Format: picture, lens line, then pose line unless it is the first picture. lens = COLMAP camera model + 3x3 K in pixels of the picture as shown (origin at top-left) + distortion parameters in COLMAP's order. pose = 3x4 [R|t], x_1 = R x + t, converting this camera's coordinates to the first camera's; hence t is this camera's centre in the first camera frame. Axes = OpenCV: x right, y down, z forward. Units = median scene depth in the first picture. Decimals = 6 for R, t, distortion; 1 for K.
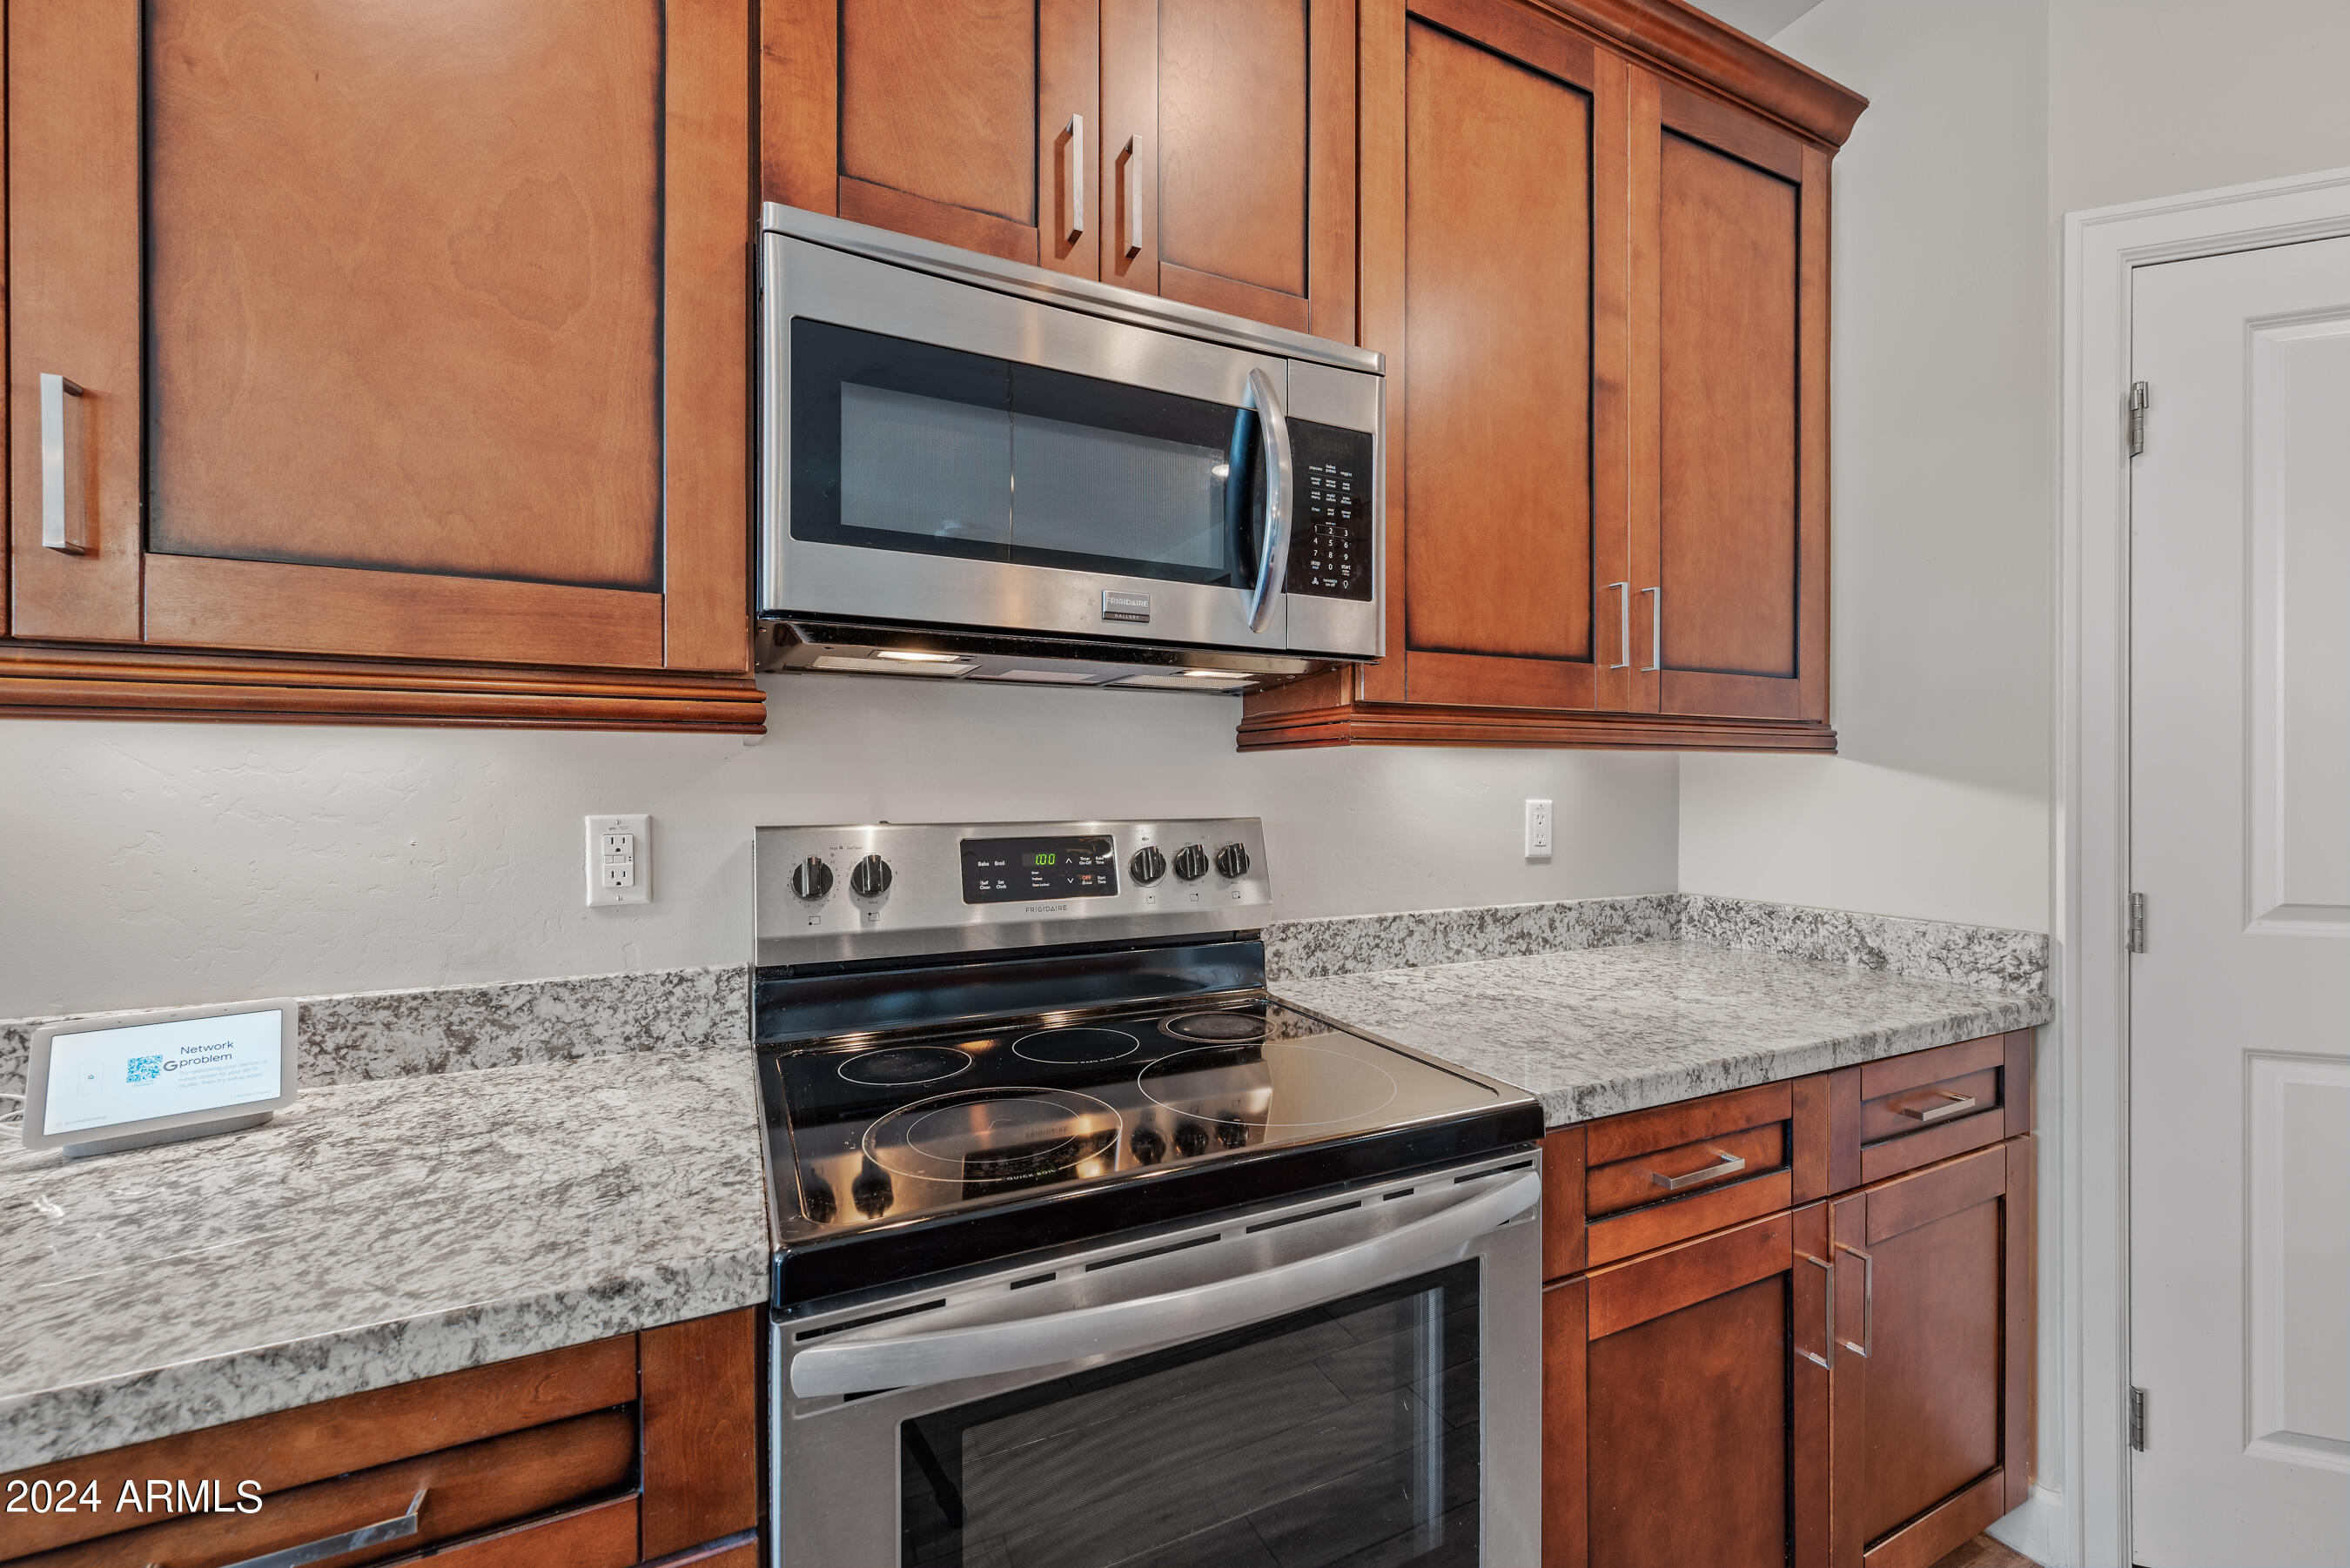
lens RADIAL K [[944.1, 0, 1173.9], [0, 944.1, 789.8], [0, 0, 1]] dist [-0.000255, 0.000122]
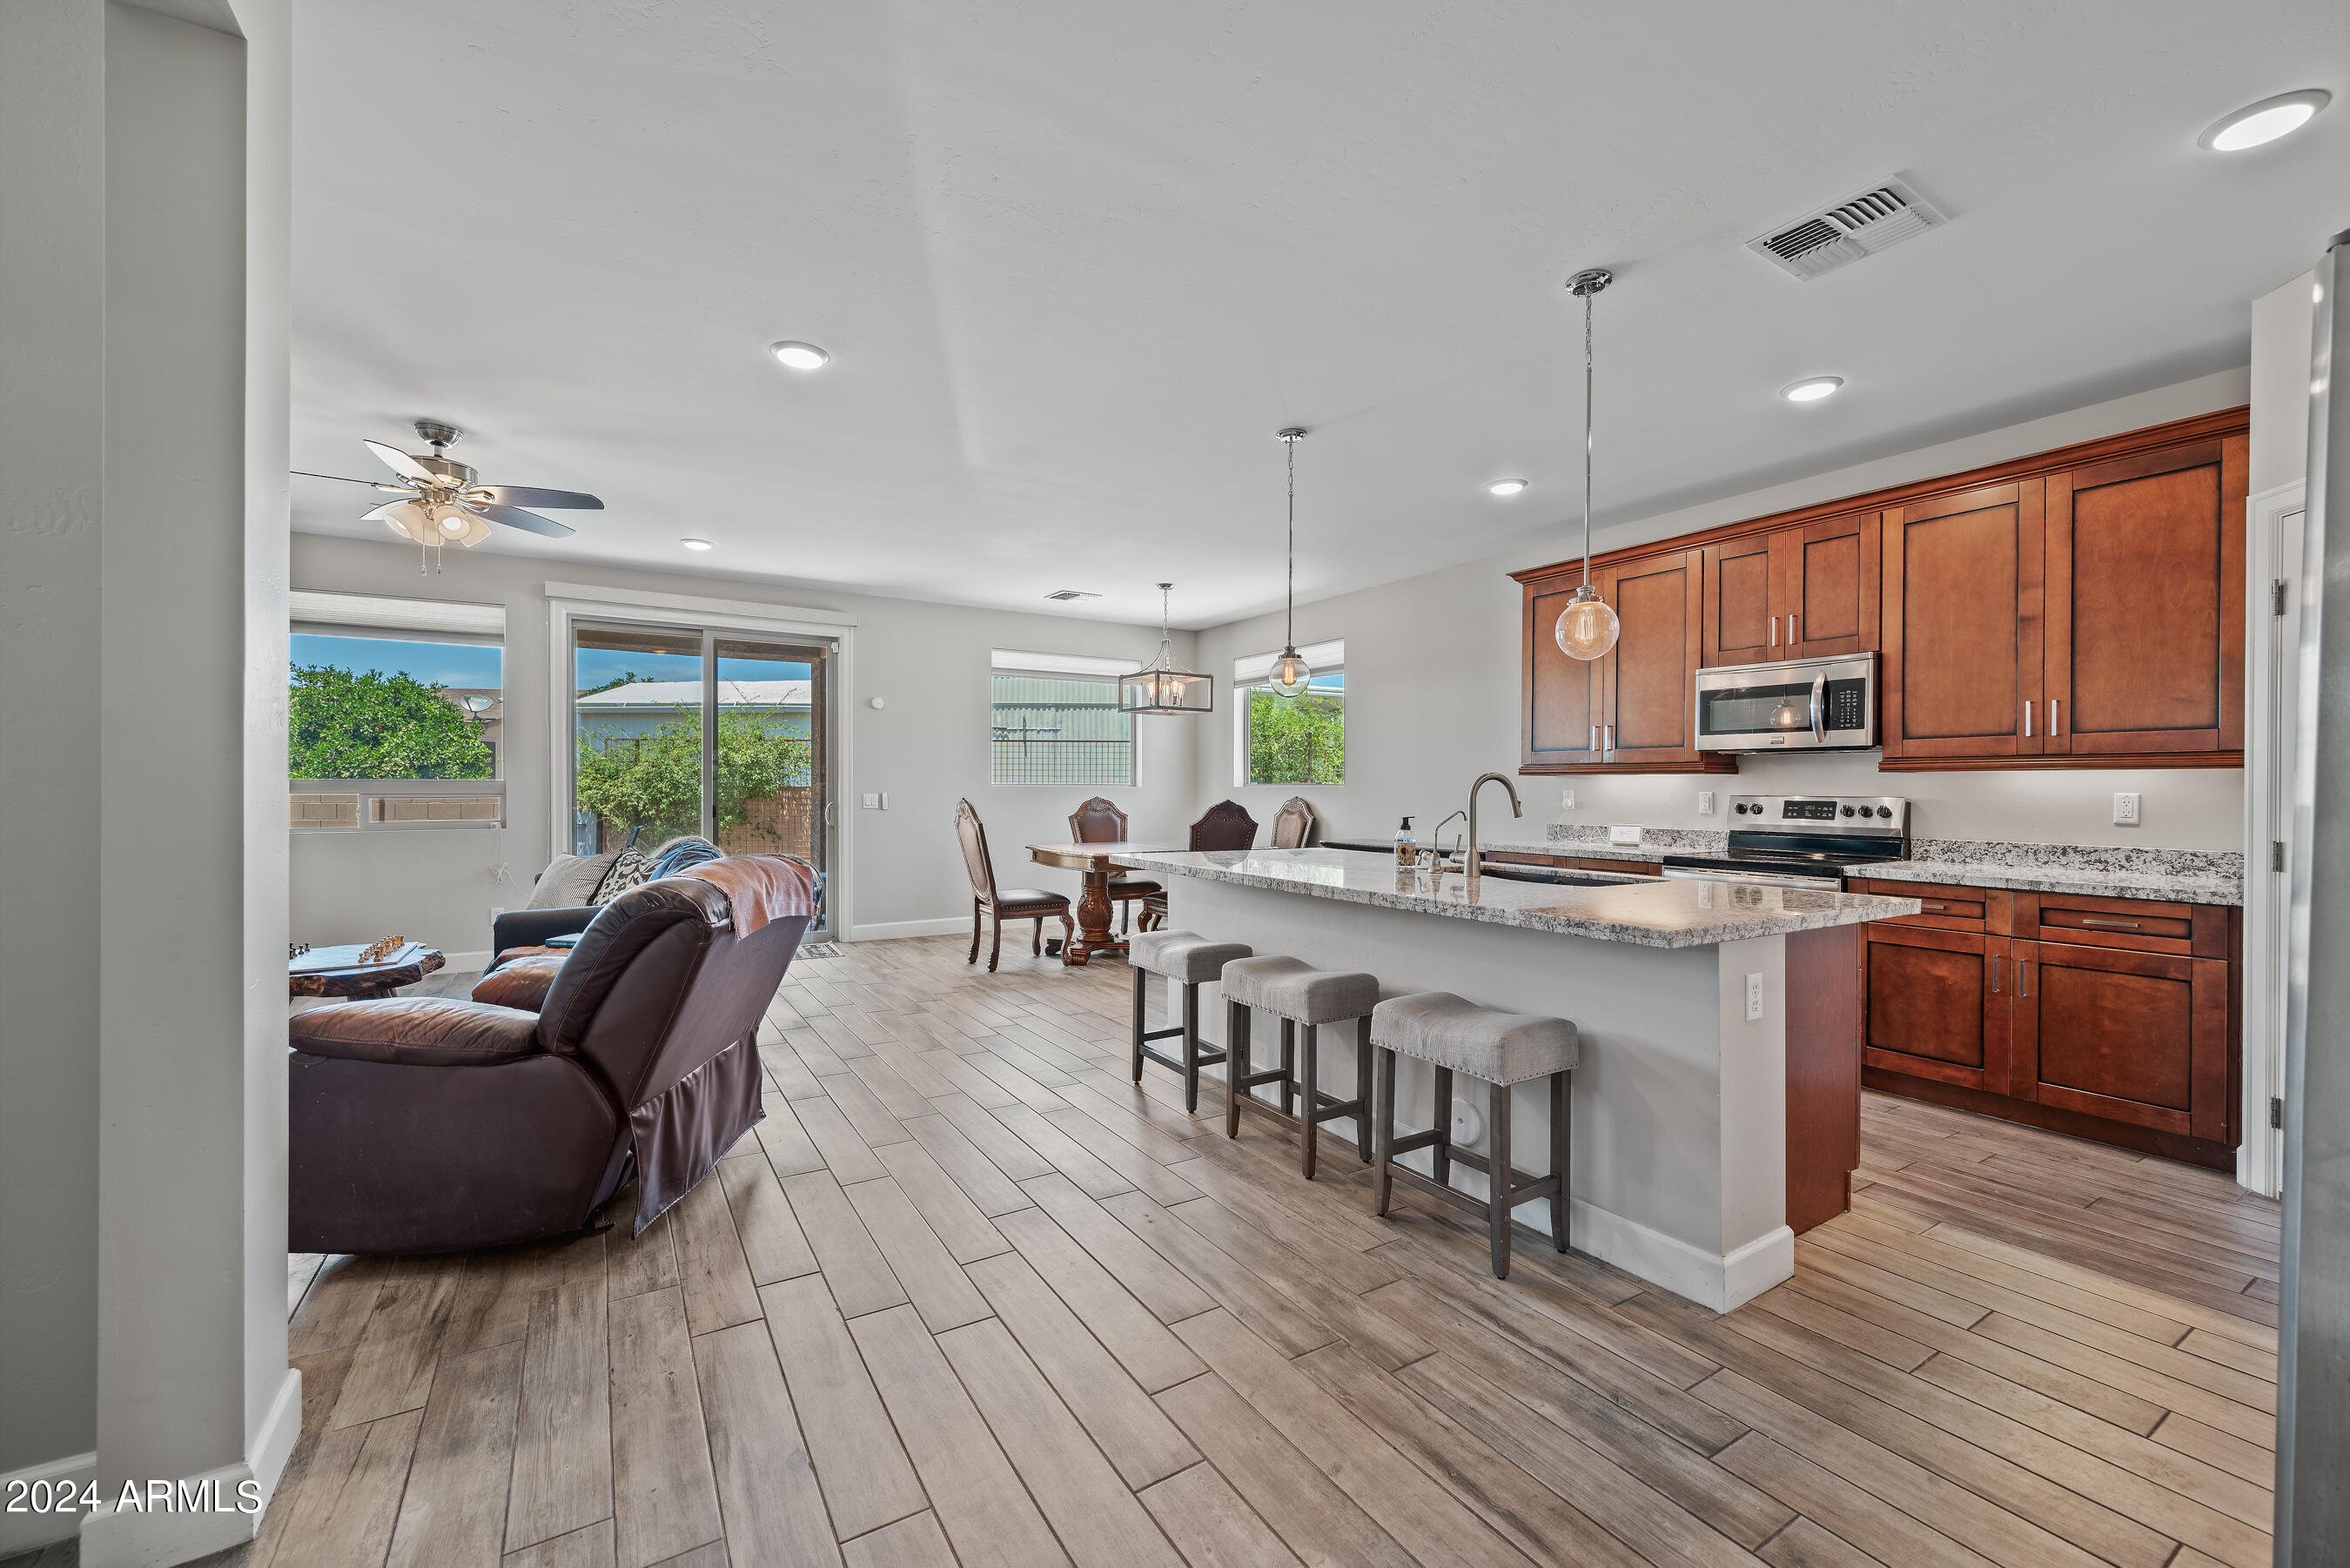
lens RADIAL K [[944.1, 0, 1181.9], [0, 944.1, 788.7], [0, 0, 1]] dist [-0.000255, 0.000122]
pose [[0.114921, 0.005403, -0.993360, 2.877135], [-0.007618, 0.999961, 0.004557, 0.010354], [0.993345, 0.007043, 0.114958, -1.557075]]
